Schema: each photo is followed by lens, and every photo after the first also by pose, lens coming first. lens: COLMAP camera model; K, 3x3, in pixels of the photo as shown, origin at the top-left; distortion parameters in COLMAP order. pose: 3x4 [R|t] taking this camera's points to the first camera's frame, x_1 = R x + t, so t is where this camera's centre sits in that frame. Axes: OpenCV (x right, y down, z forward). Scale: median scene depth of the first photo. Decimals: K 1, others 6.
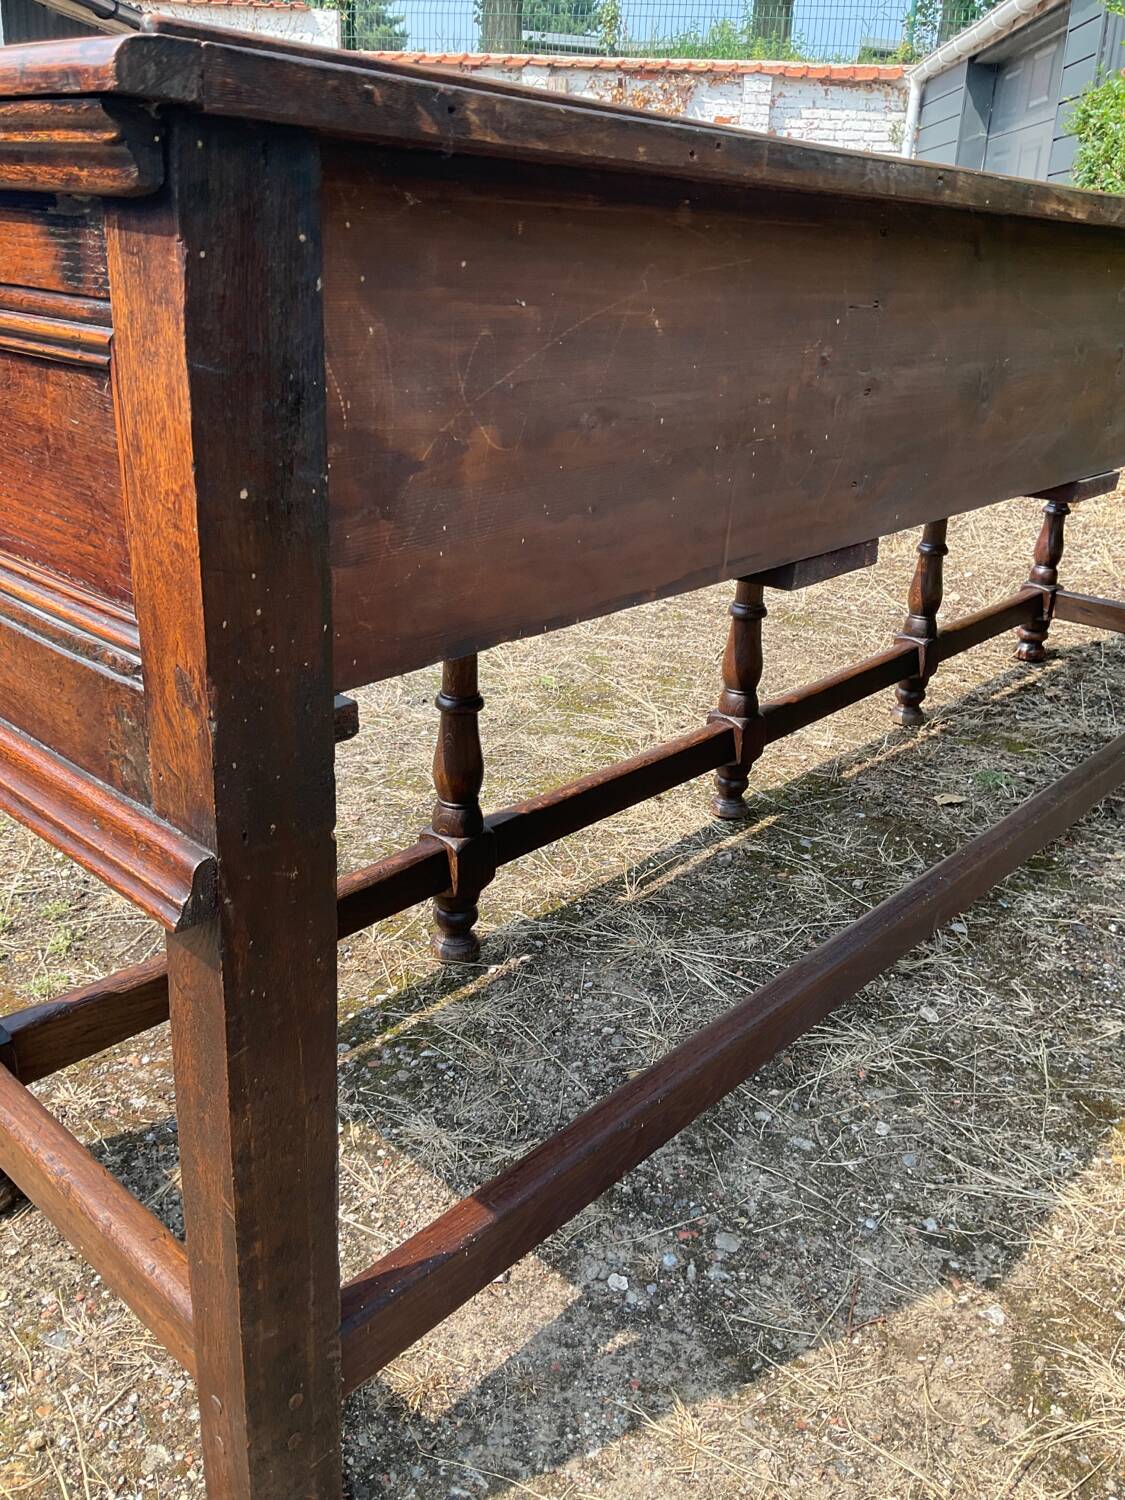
lens RADIAL K [[1249.7, 0, 537.1], [0, 1249.7, 670.7], [0, 0, 1]] dist [0.064589, -0.142227]
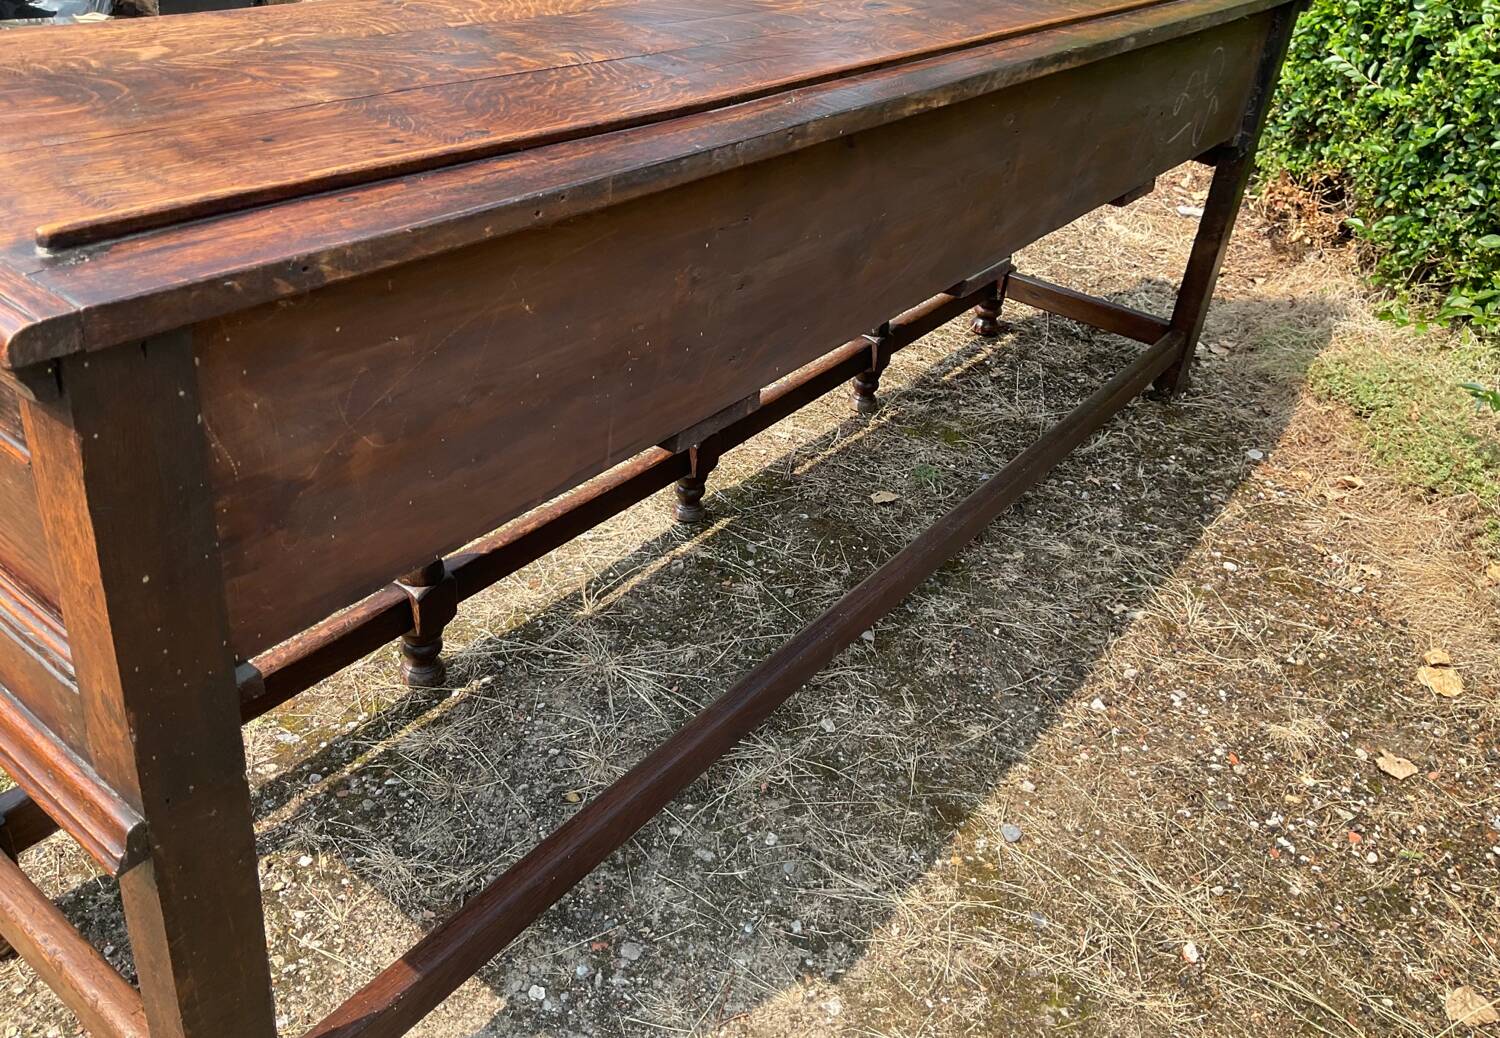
lens RADIAL K [[1265.0, 0, 734.1], [0, 1265.0, 402.9], [0, 0, 1]] dist [0.040728, -0.094821]
pose [[0.992399, -0.002914, 0.123029, 0.093177], [-0.014723, 0.989727, 0.142209, -0.236694], [-0.122180, -0.142940, 0.982161, -0.144443]]
